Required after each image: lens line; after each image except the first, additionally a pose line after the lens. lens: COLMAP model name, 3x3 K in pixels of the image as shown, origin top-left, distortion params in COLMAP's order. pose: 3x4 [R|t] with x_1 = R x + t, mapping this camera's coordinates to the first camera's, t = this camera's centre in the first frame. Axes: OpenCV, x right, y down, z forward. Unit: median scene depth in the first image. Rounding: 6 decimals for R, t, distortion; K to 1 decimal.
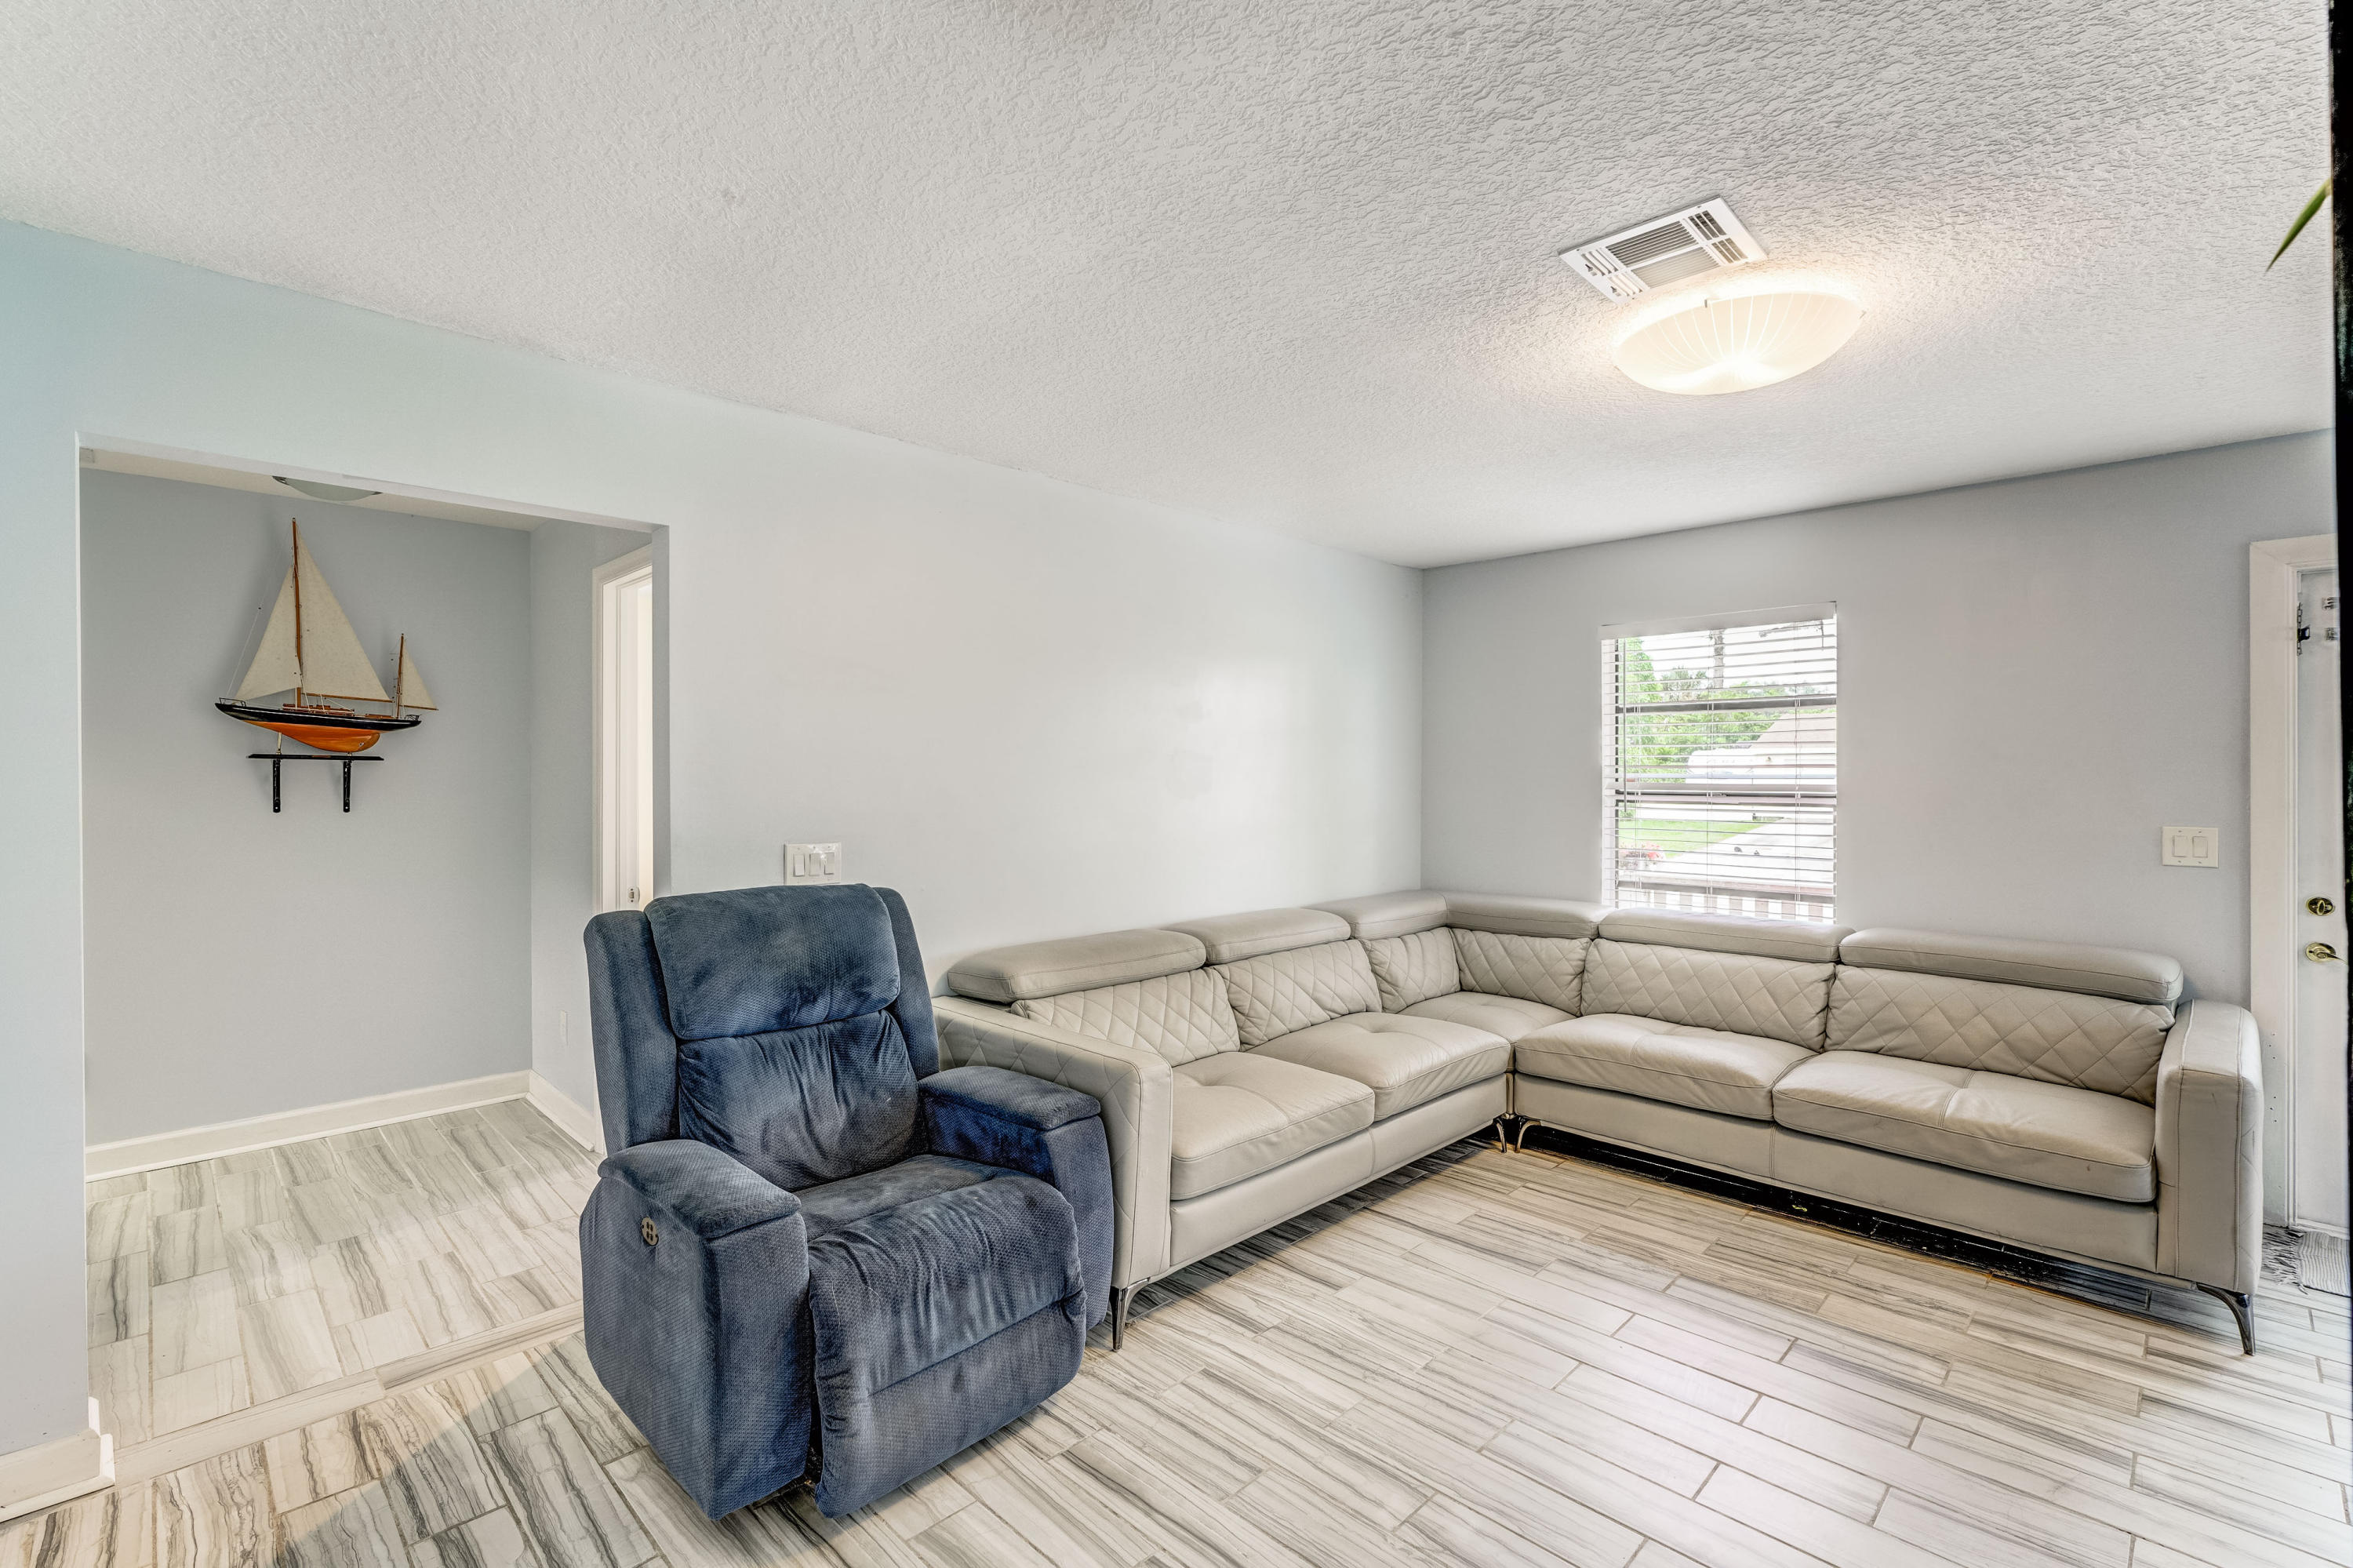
lens RADIAL K [[1049.2, 0, 1178.0], [0, 1049.2, 774.3], [0, 0, 1]] dist [-0.005151, 0.001672]
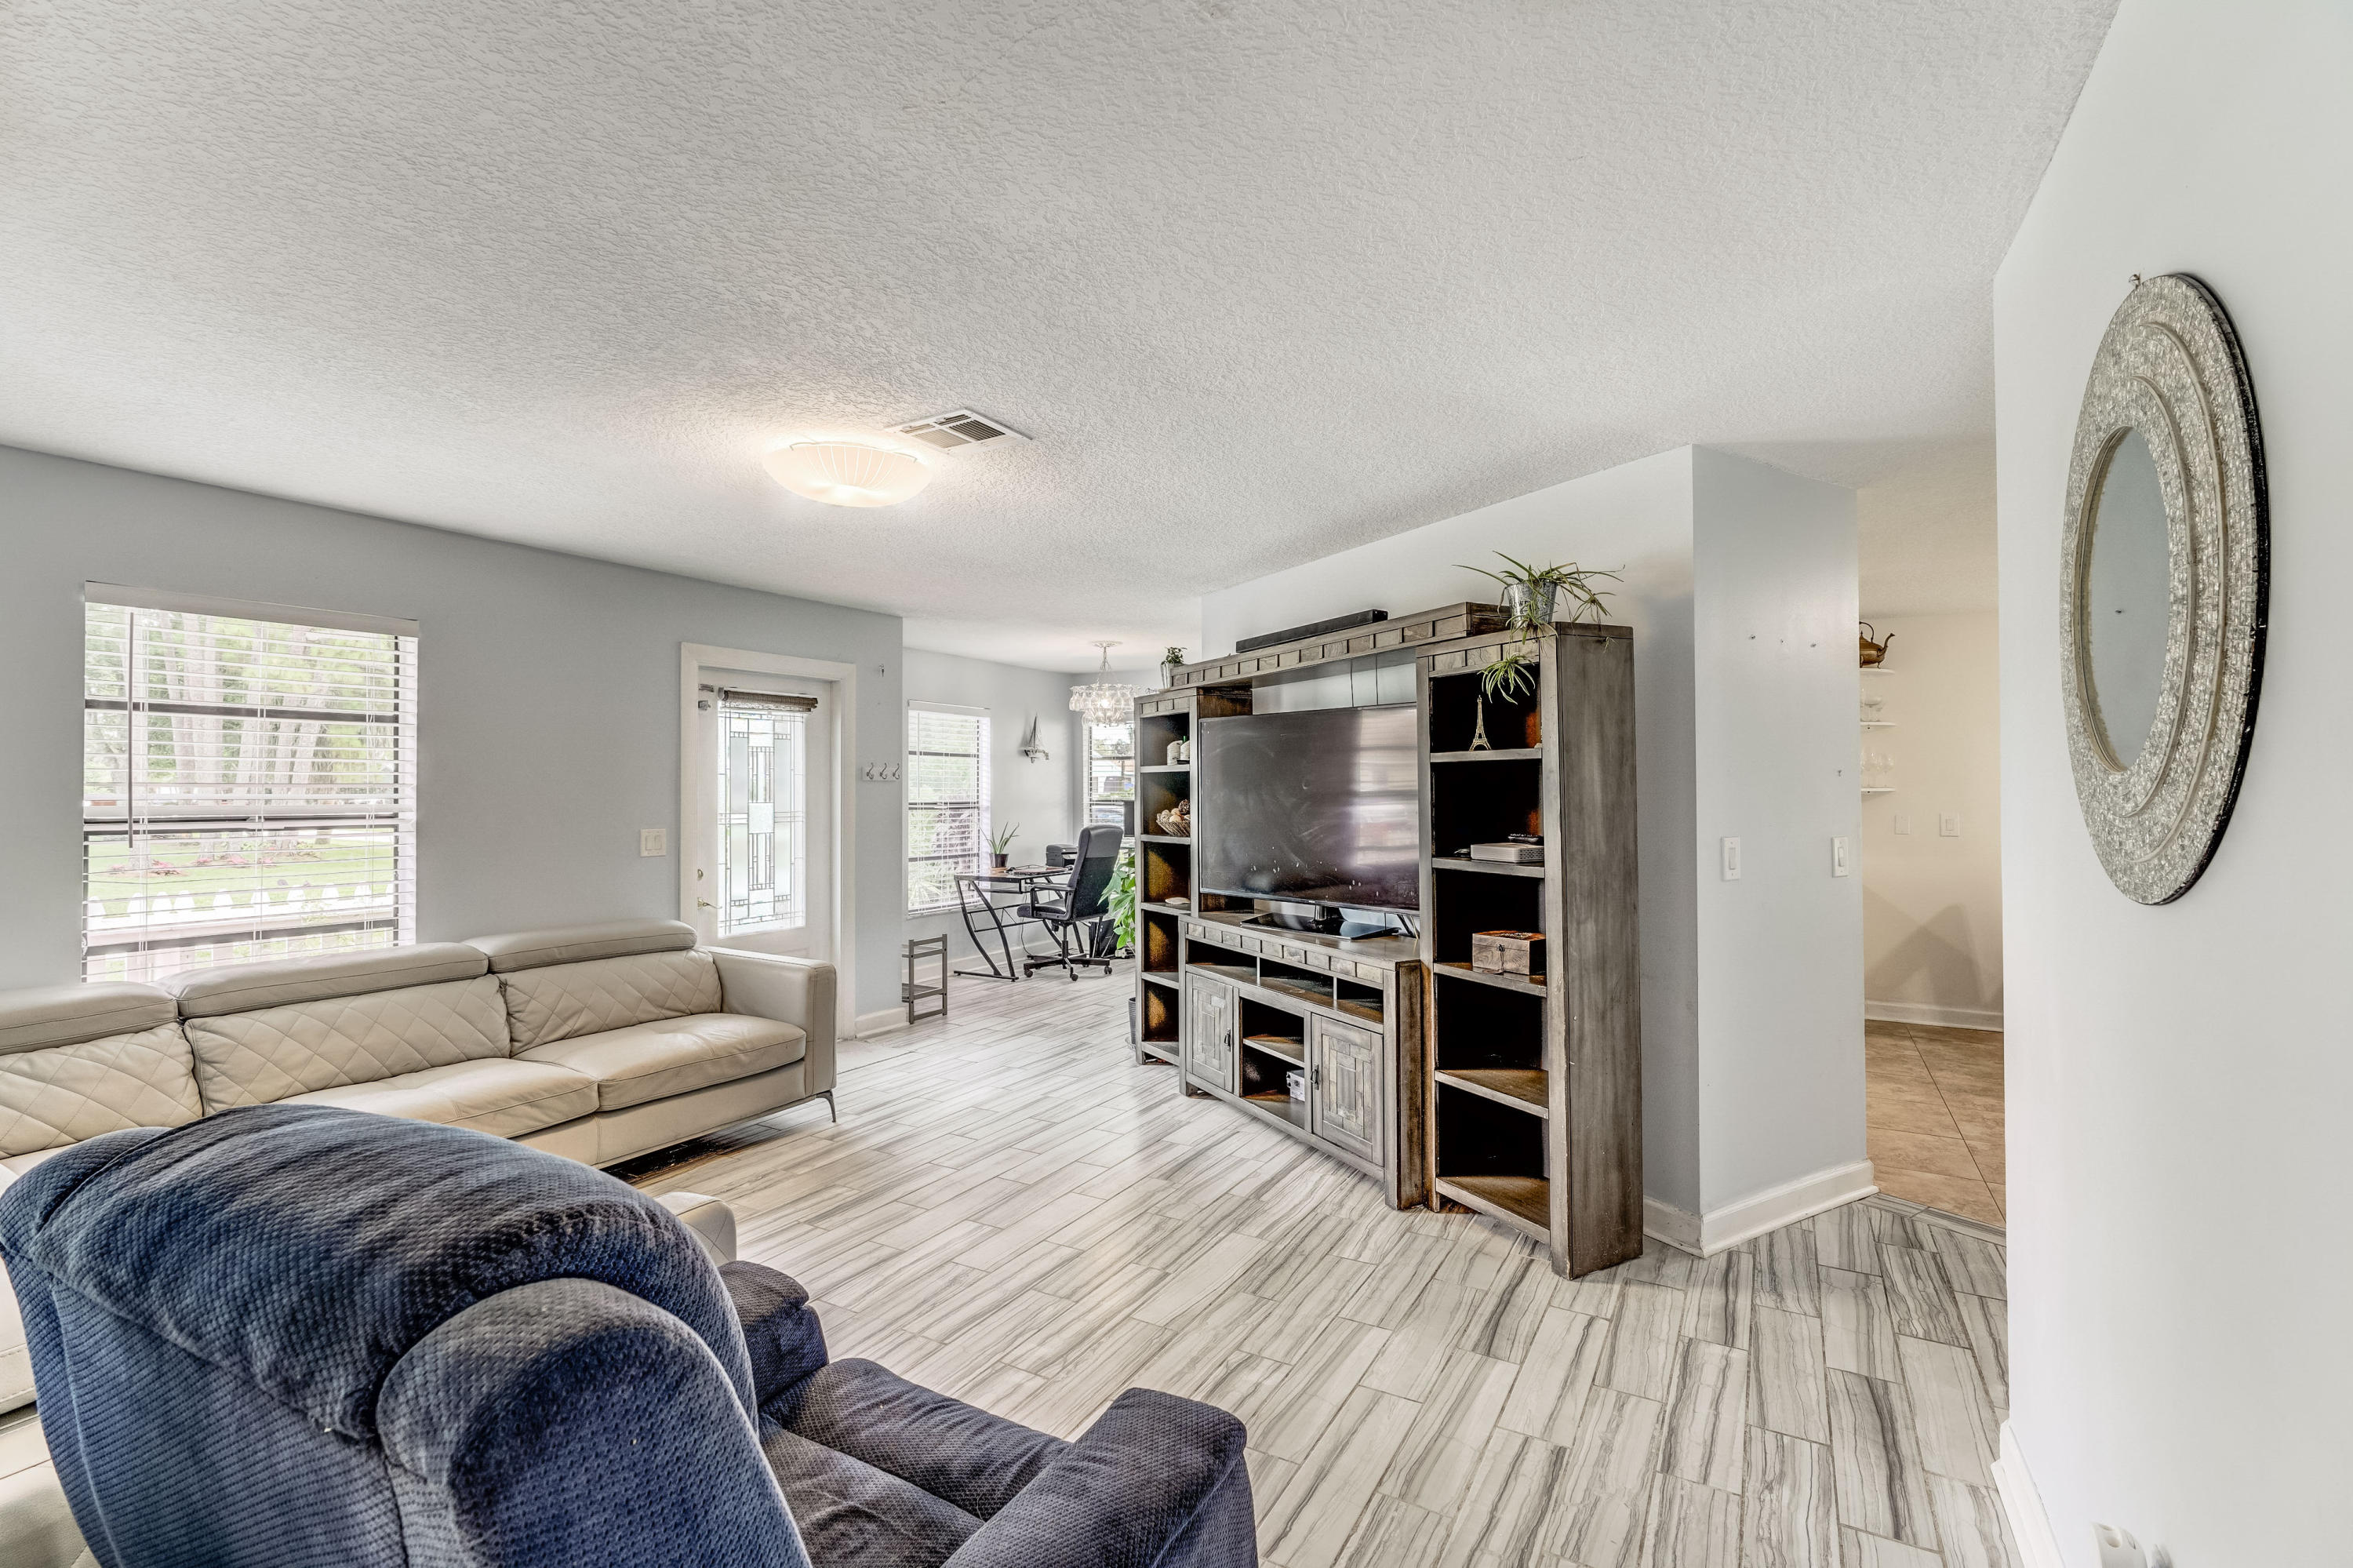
lens RADIAL K [[1049.2, 0, 1178.0], [0, 1049.2, 774.3], [0, 0, 1]] dist [-0.005151, 0.001672]
pose [[-0.261045, 0.011954, 0.965253, -0.739381], [0.001158, 0.999926, -0.012070, -0.007480], [-0.965326, -0.002033, -0.261040, 0.797734]]
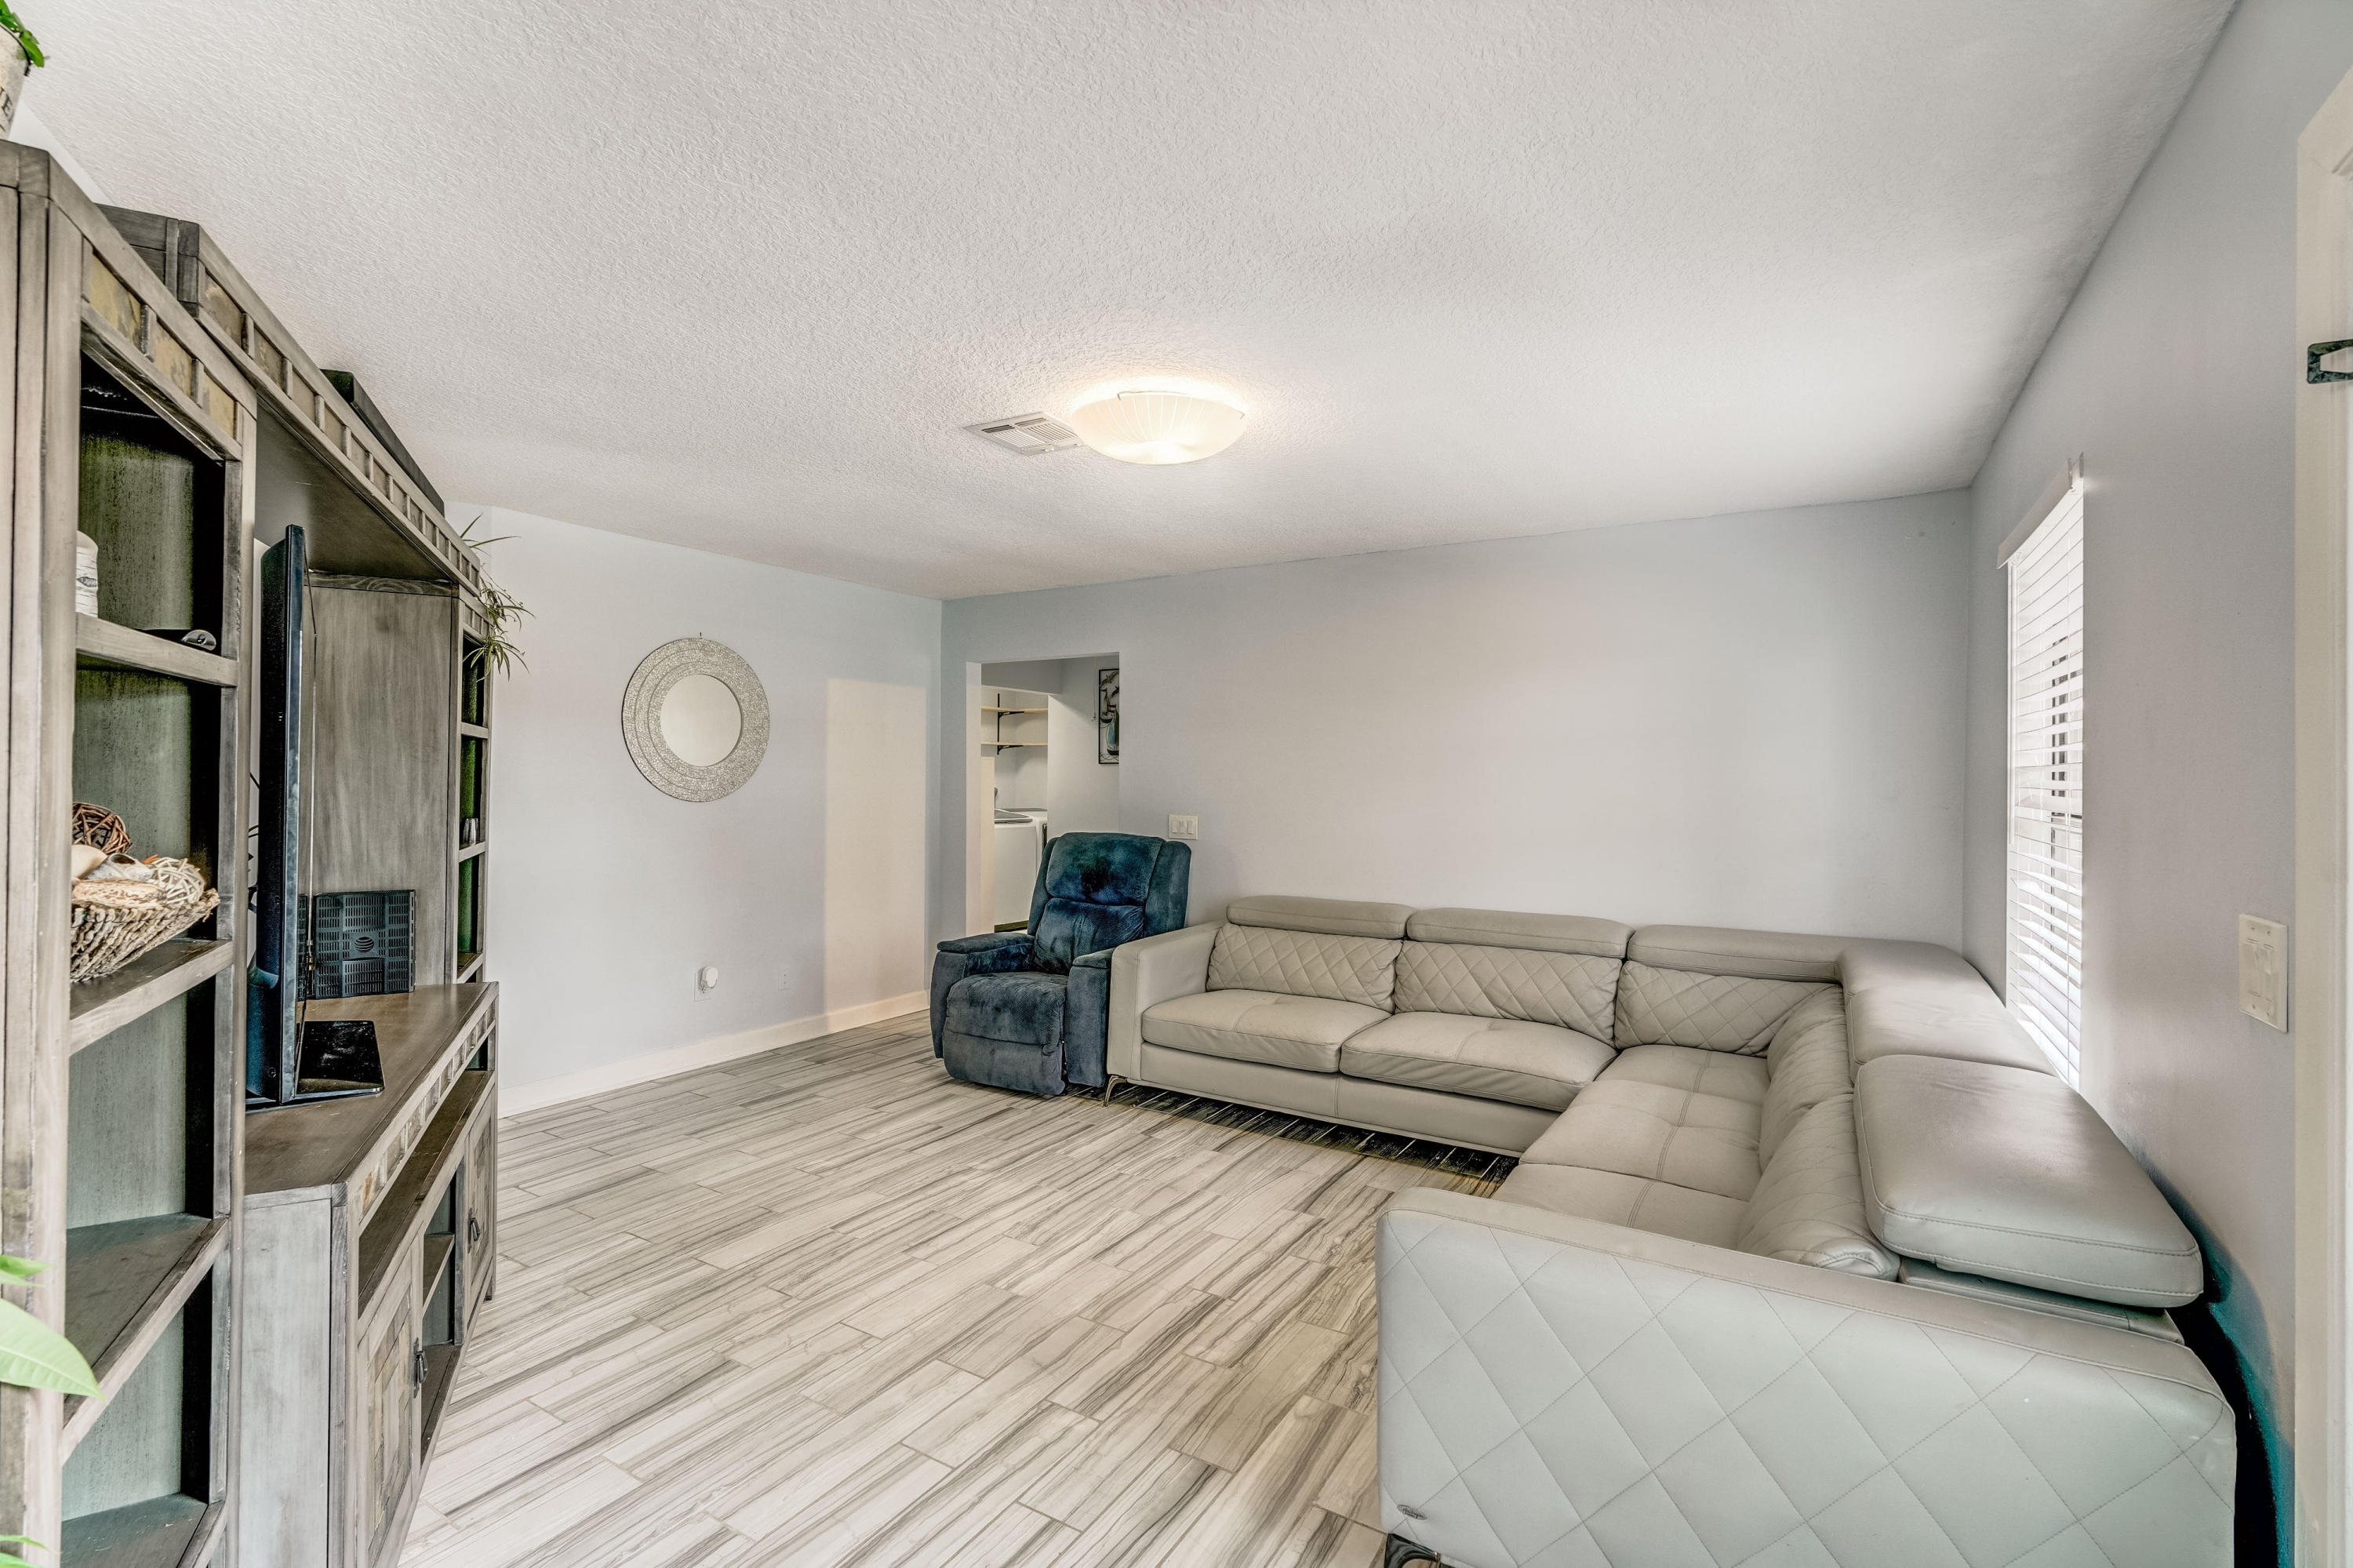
lens RADIAL K [[1040.1, 0, 1177.1], [0, 1040.1, 776.3], [0, 0, 1]] dist [-0.011070, 0.005912]
pose [[0.239305, -0.003606, -0.970938, 1.460440], [-0.005418, 0.999973, -0.005049, 0.006222], [0.970929, 0.006469, 0.239279, 0.619067]]
